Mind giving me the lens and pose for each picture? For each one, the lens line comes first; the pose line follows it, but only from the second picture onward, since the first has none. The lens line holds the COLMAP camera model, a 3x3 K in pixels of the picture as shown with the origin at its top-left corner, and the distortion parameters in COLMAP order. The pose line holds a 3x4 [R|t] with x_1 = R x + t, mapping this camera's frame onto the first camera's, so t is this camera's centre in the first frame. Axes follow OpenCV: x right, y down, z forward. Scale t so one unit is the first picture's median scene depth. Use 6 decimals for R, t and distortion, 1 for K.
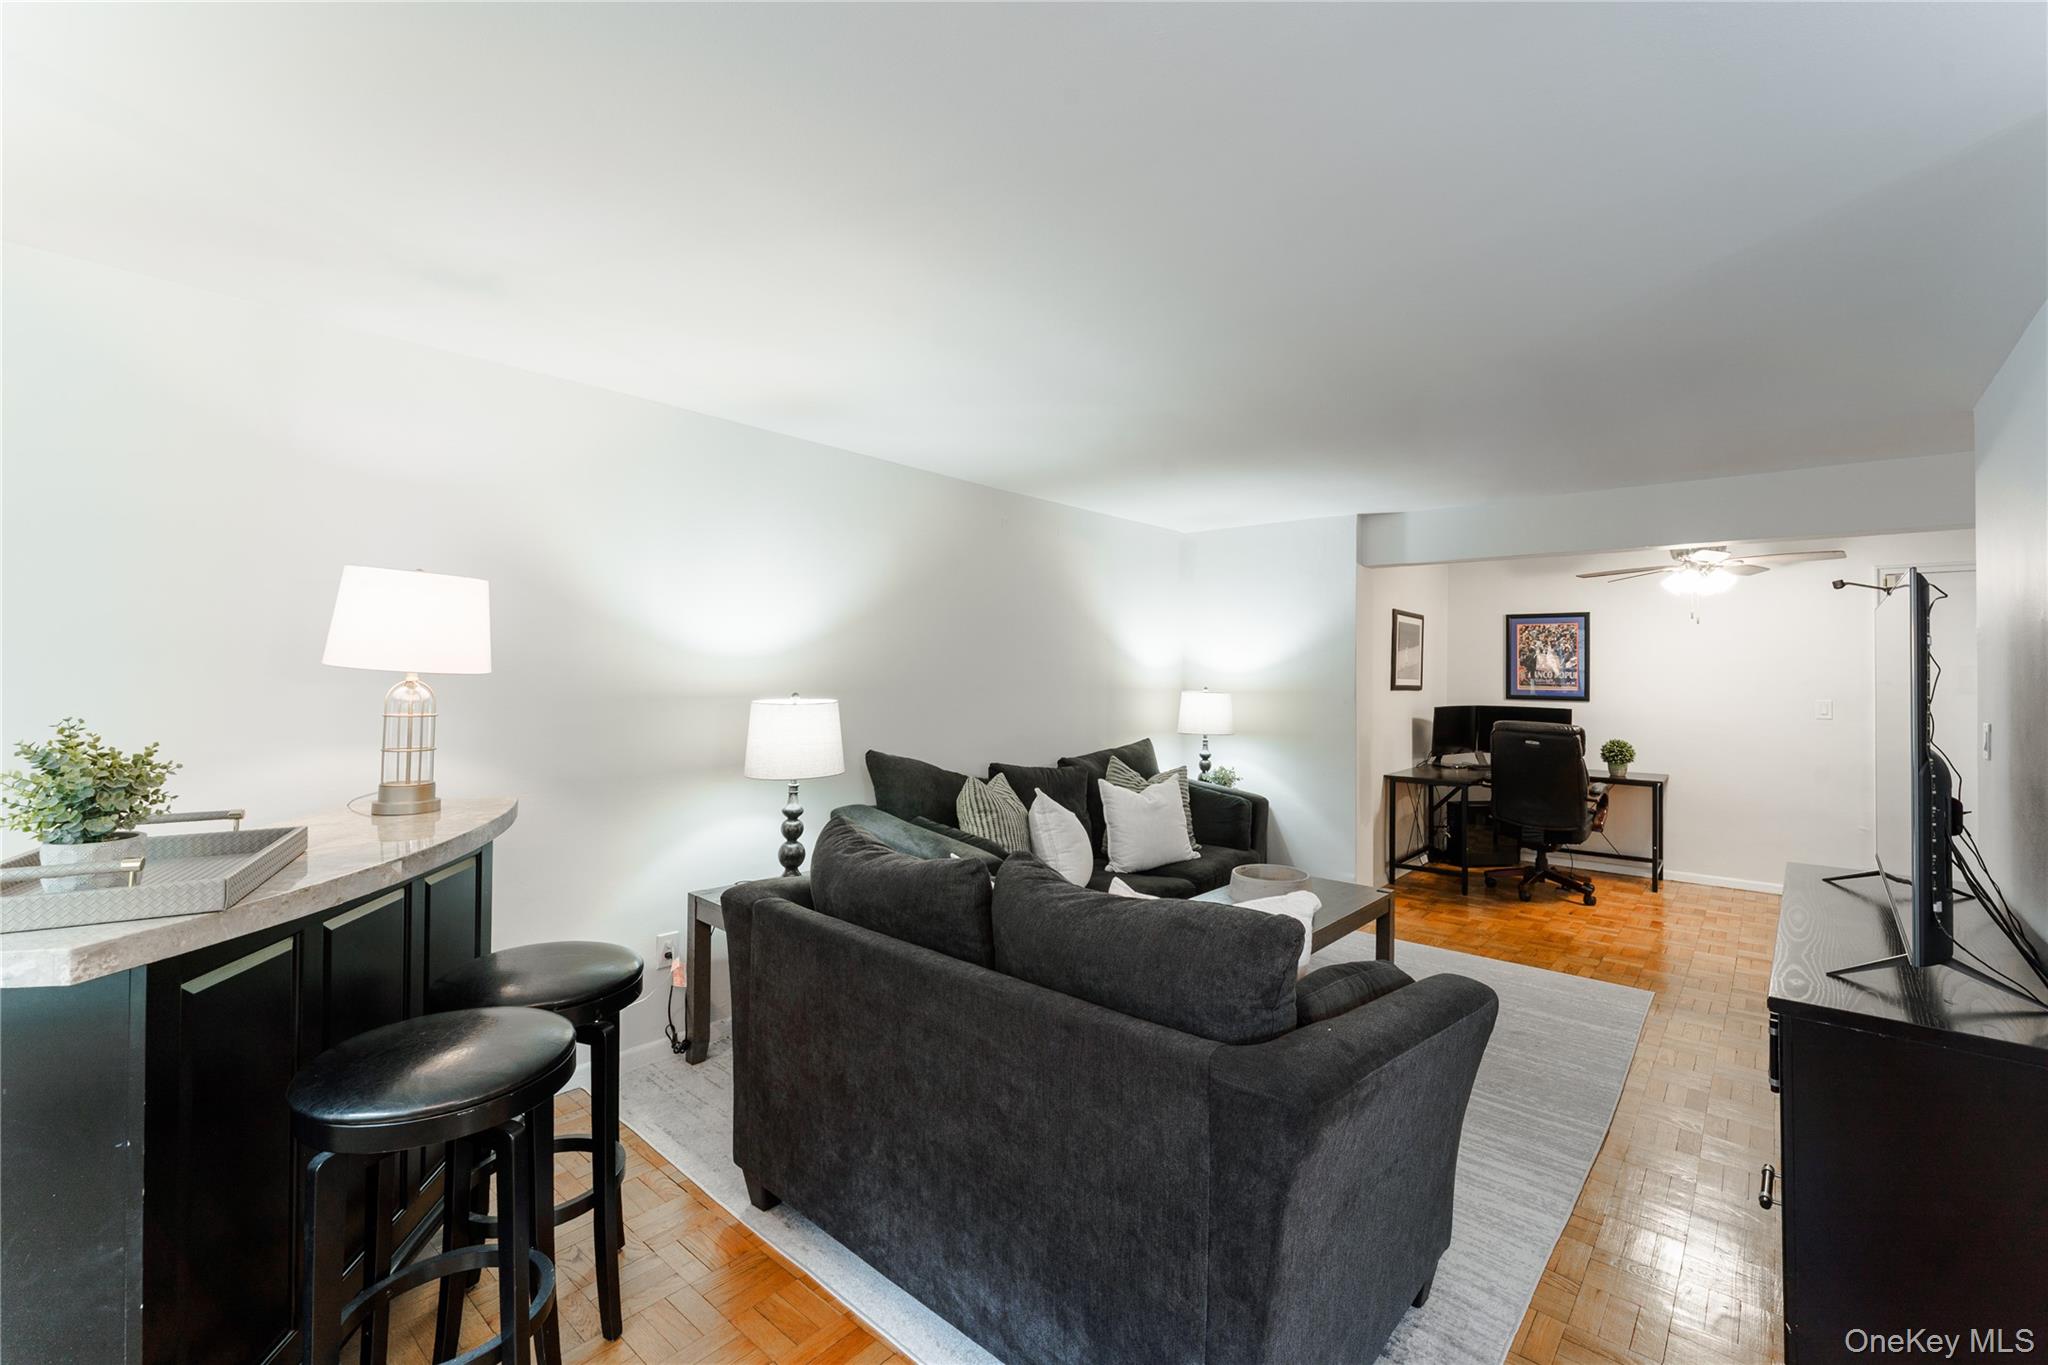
lens RADIAL K [[839.1, 0, 1011.4], [0, 839.1, 671.7], [0, 0, 1]] dist [-0.000105, -0.000017]
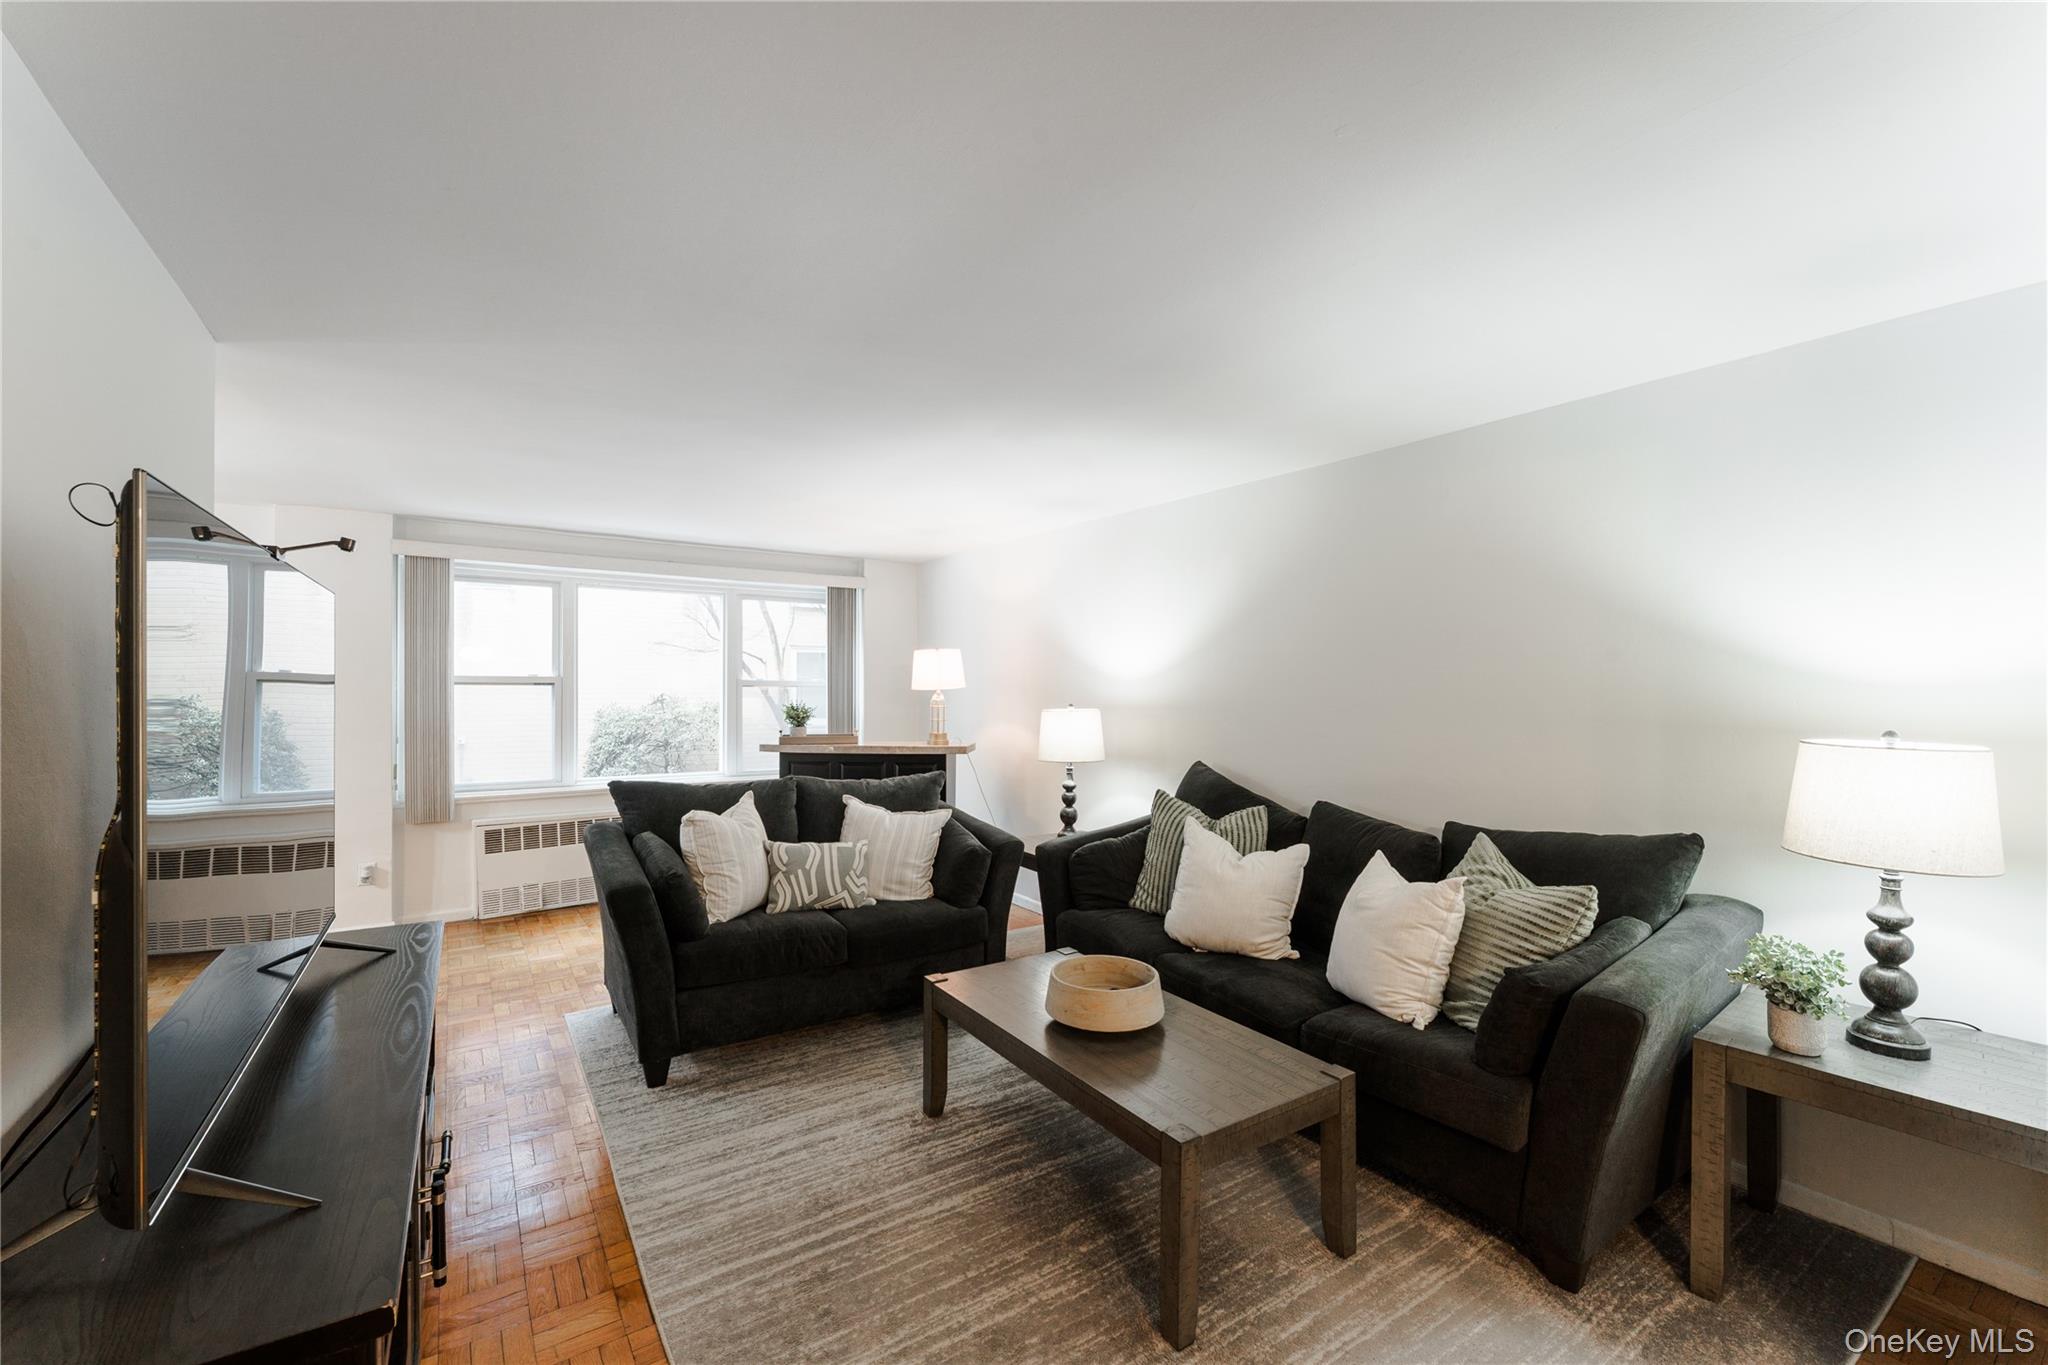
lens RADIAL K [[847.5, 0, 1024.0], [0, 847.5, 682.5], [0, 0, 1]] dist [0.000527, -0.000165]
pose [[-0.225744, -0.008005, -0.974154, 1.153475], [0.000553, 0.999965, -0.008345, 0.002207], [0.974186, -0.002422, -0.225732, 1.253283]]
